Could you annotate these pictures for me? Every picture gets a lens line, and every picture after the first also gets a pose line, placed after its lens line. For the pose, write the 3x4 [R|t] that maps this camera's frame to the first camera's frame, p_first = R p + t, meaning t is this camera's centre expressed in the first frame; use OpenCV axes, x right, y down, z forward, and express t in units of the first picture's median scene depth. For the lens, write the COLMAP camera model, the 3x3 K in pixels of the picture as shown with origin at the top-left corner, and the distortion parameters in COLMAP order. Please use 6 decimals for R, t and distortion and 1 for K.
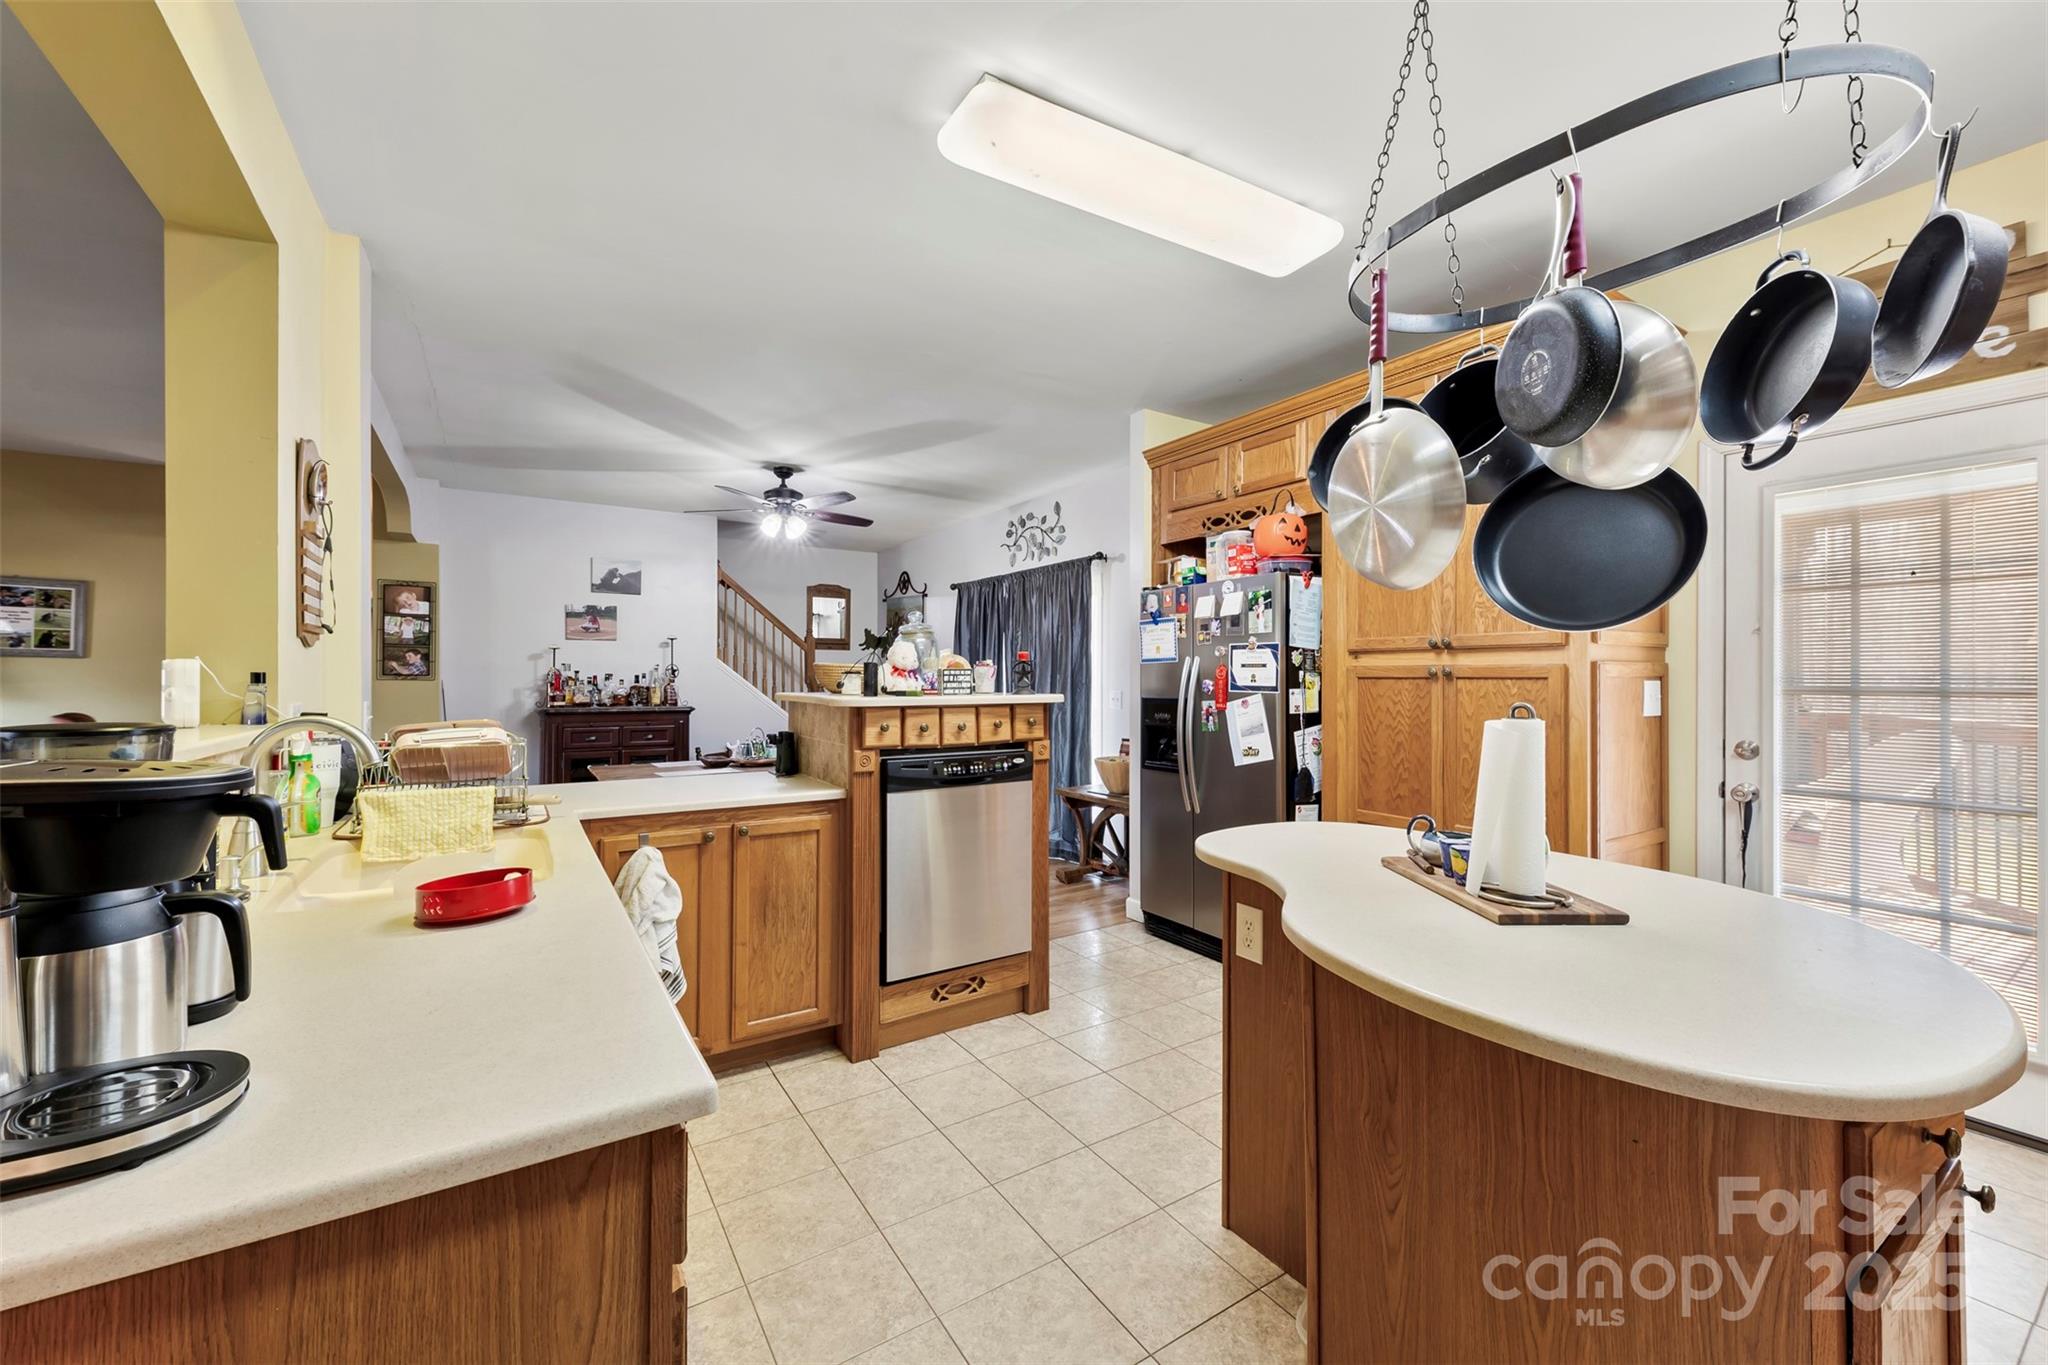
lens RADIAL K [[802.2, 0, 1029.5], [0, 802.2, 677.7], [0, 0, 1]] dist [0.018169, -0.006361]
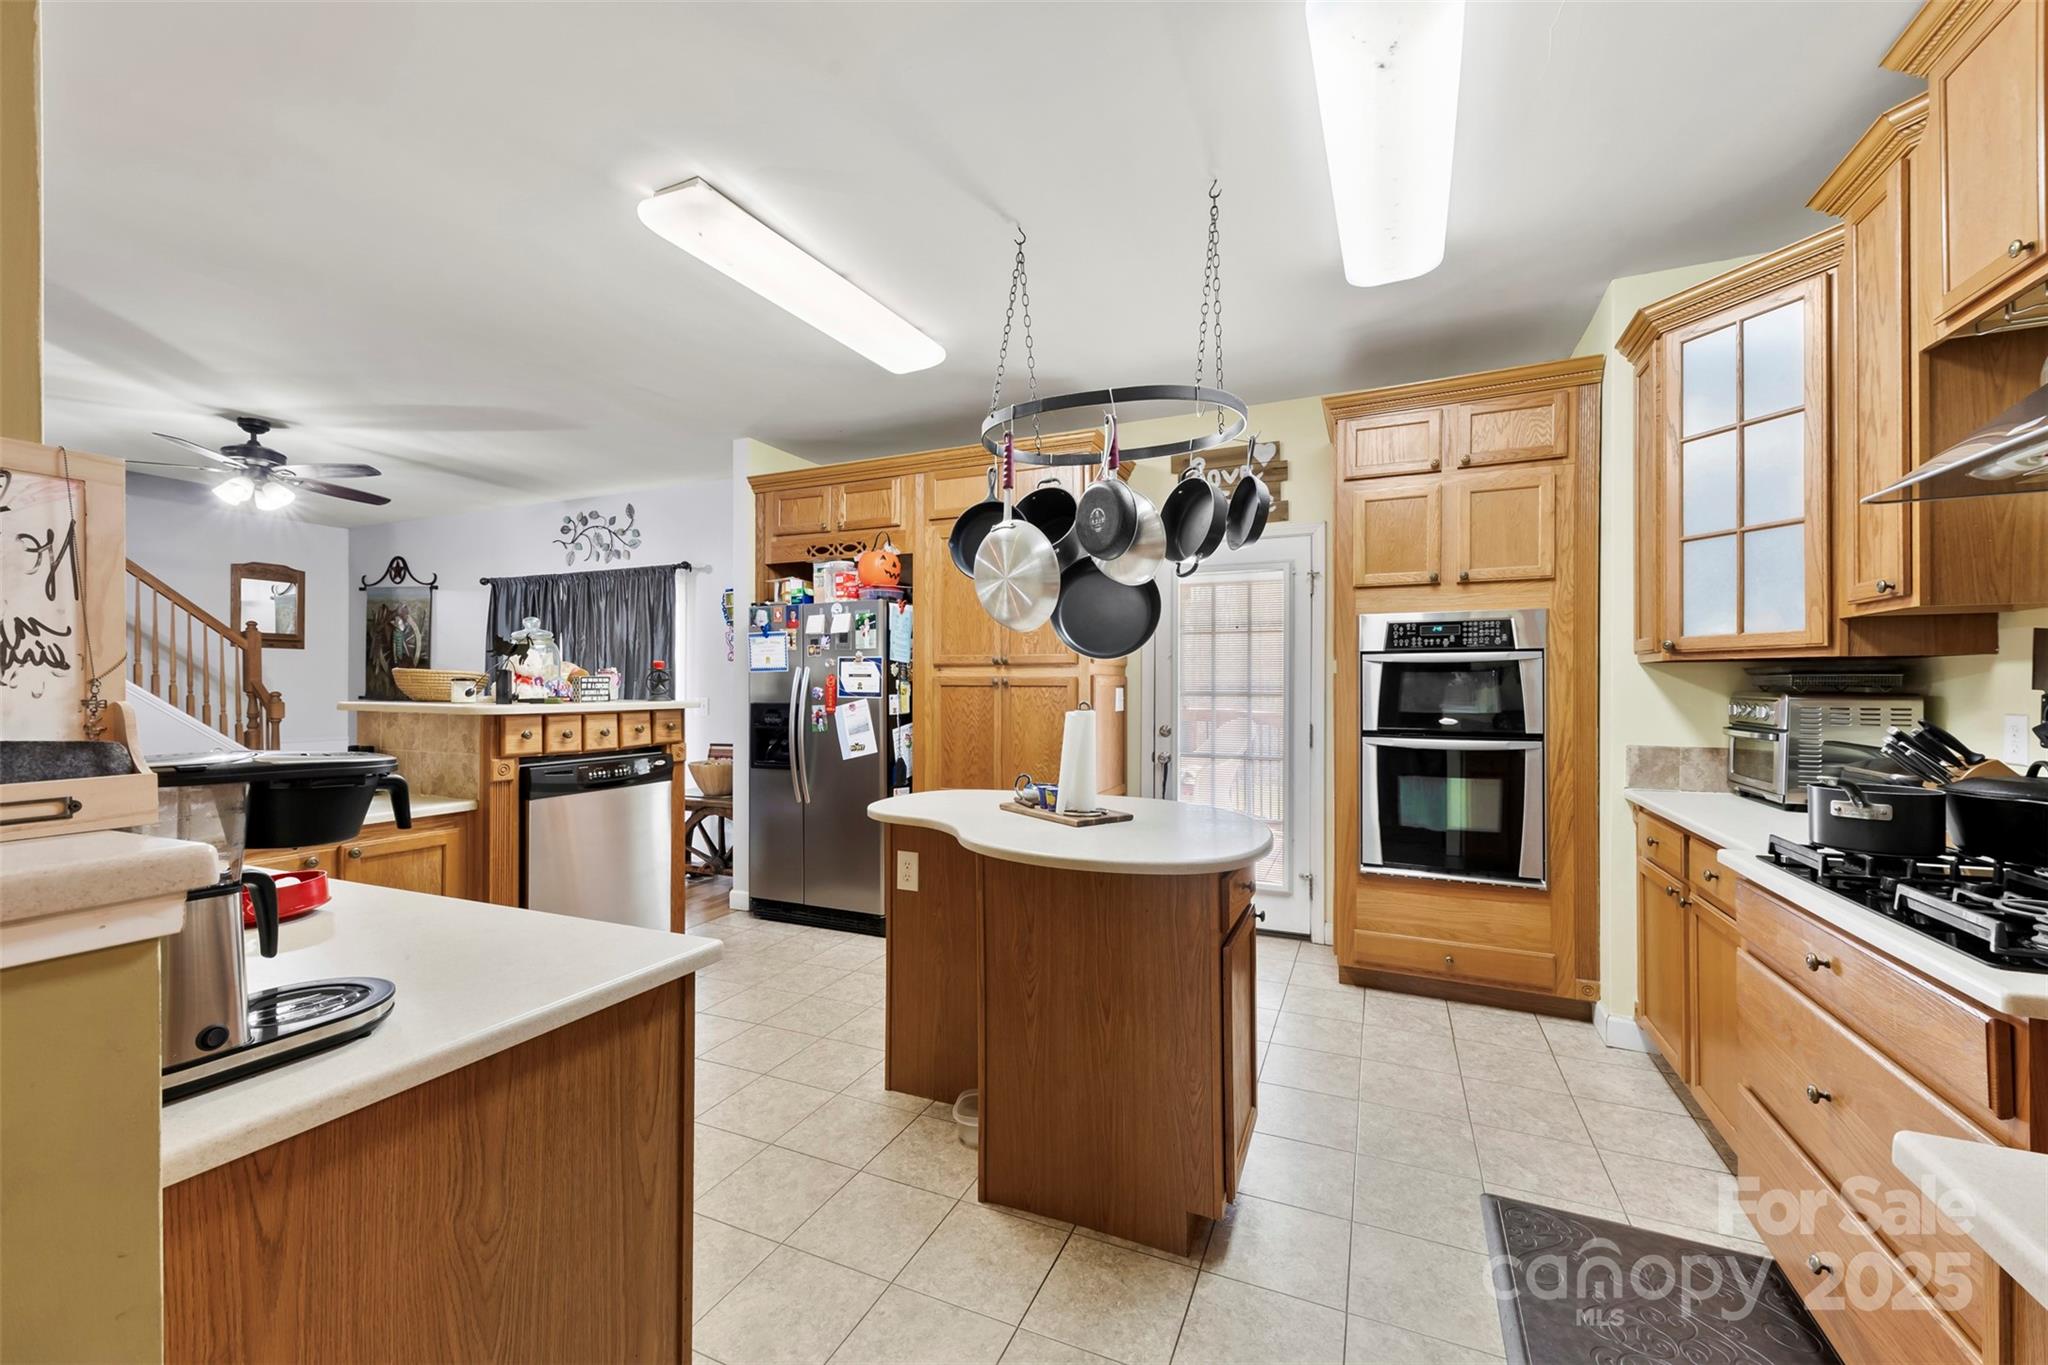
lens RADIAL K [[807.0, 0, 1024.0], [0, 807.0, 682.5], [0, 0, 1]] dist [0.015755, 0.000068]
pose [[0.839929, 0.003426, 0.542685, -0.172406], [-0.002069, 0.999993, -0.003111, -0.001237], [-0.542692, 0.001490, 0.839931, -0.151826]]
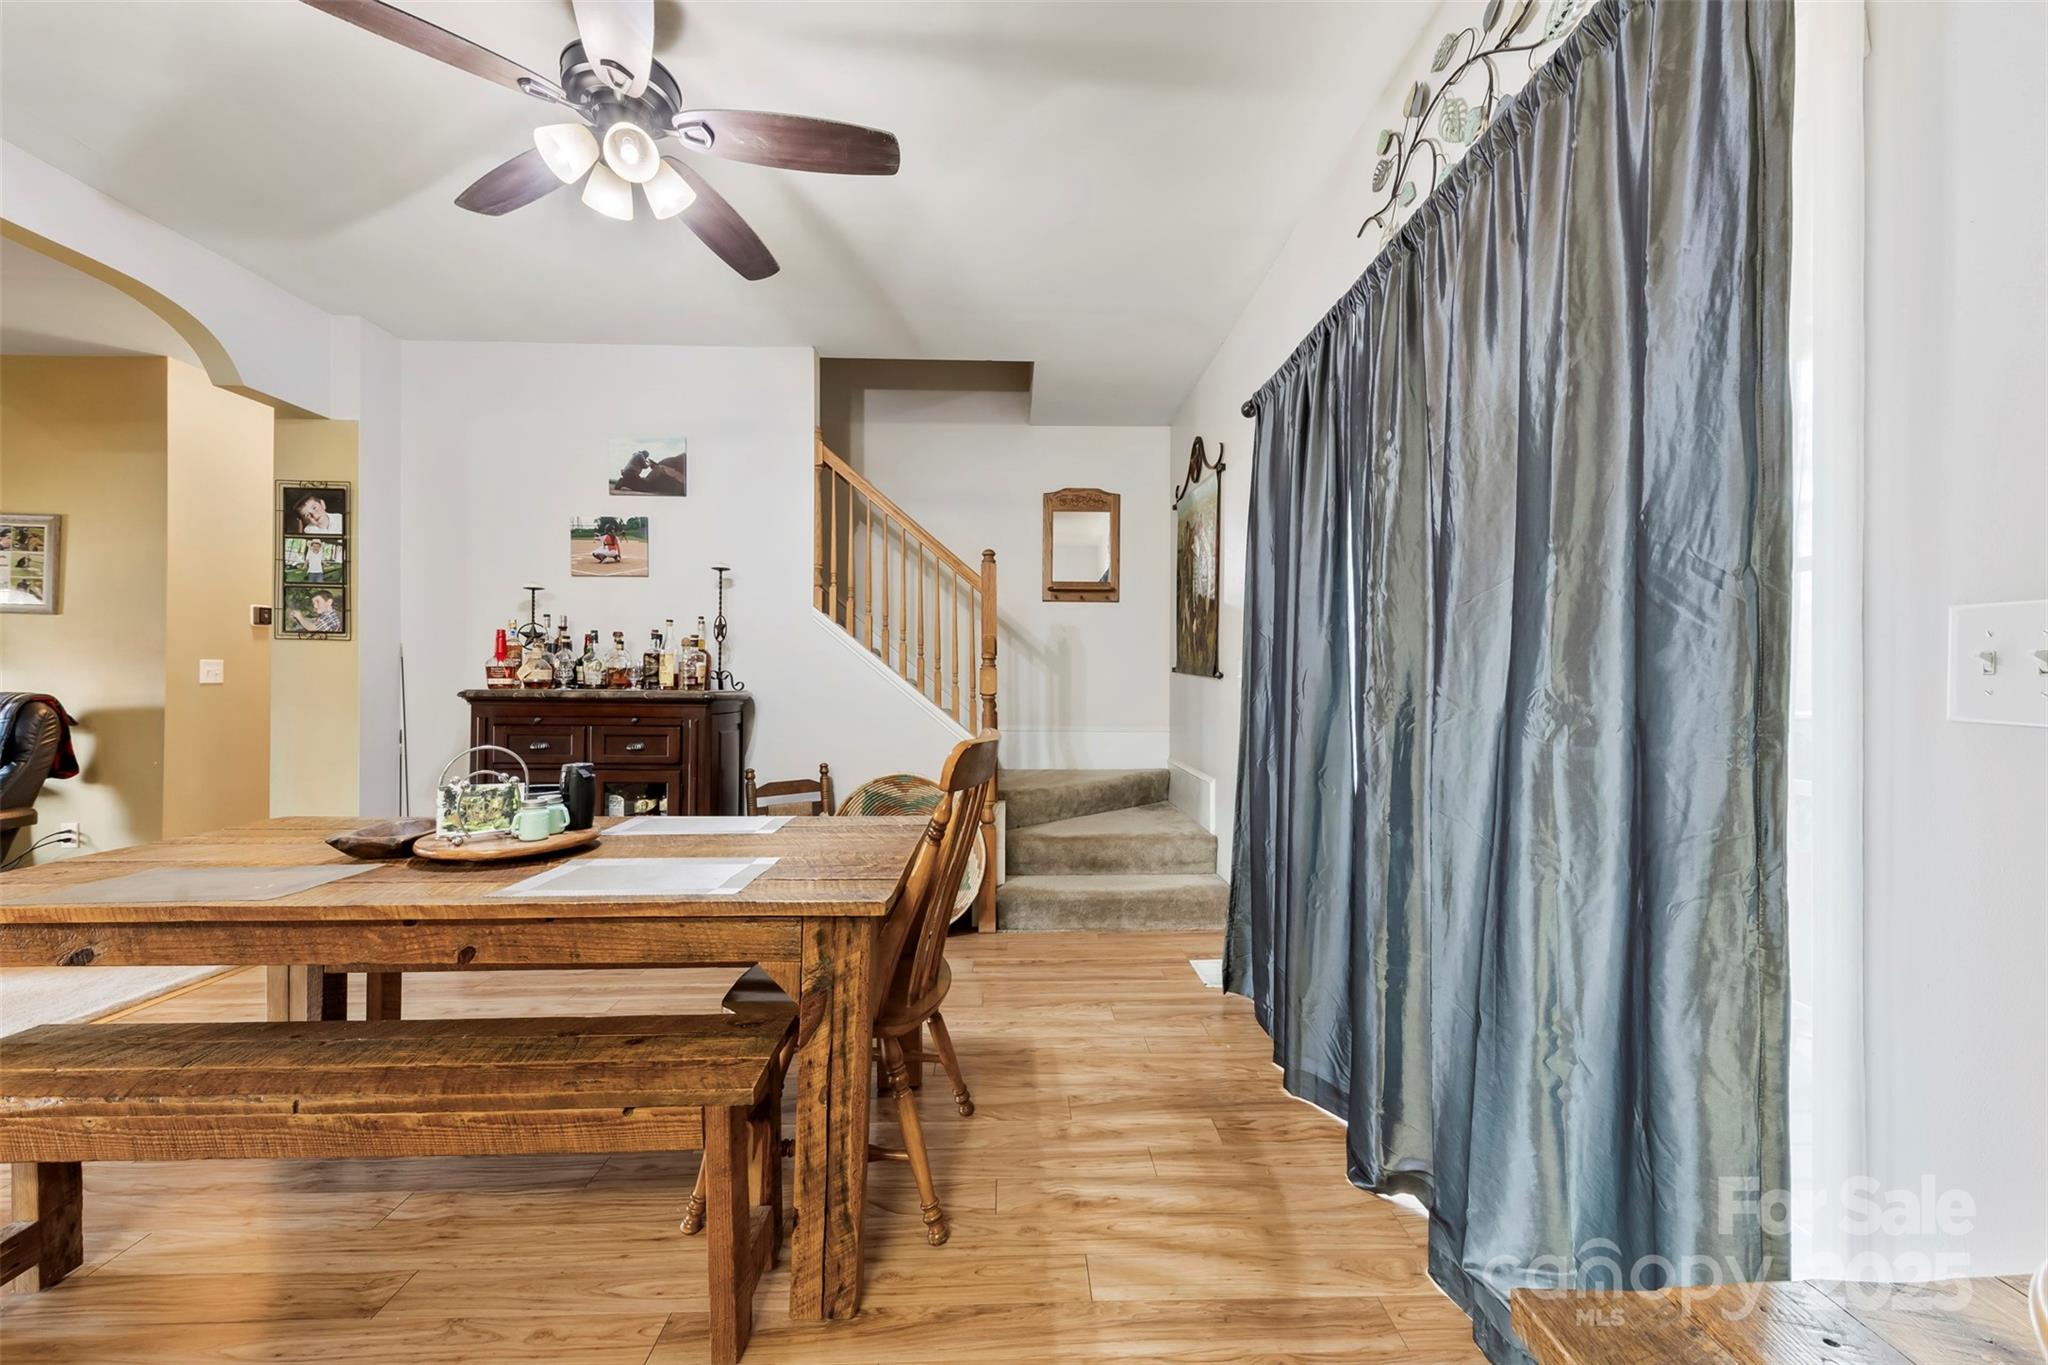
lens RADIAL K [[802.2, 0, 1029.5], [0, 802.2, 677.7], [0, 0, 1]] dist [0.018169, -0.006361]
pose [[0.854651, 0.003396, -0.519192, 0.048592], [-0.003420, 0.999994, 0.000911, 0.049860], [0.519192, 0.000997, 0.854657, 1.263885]]
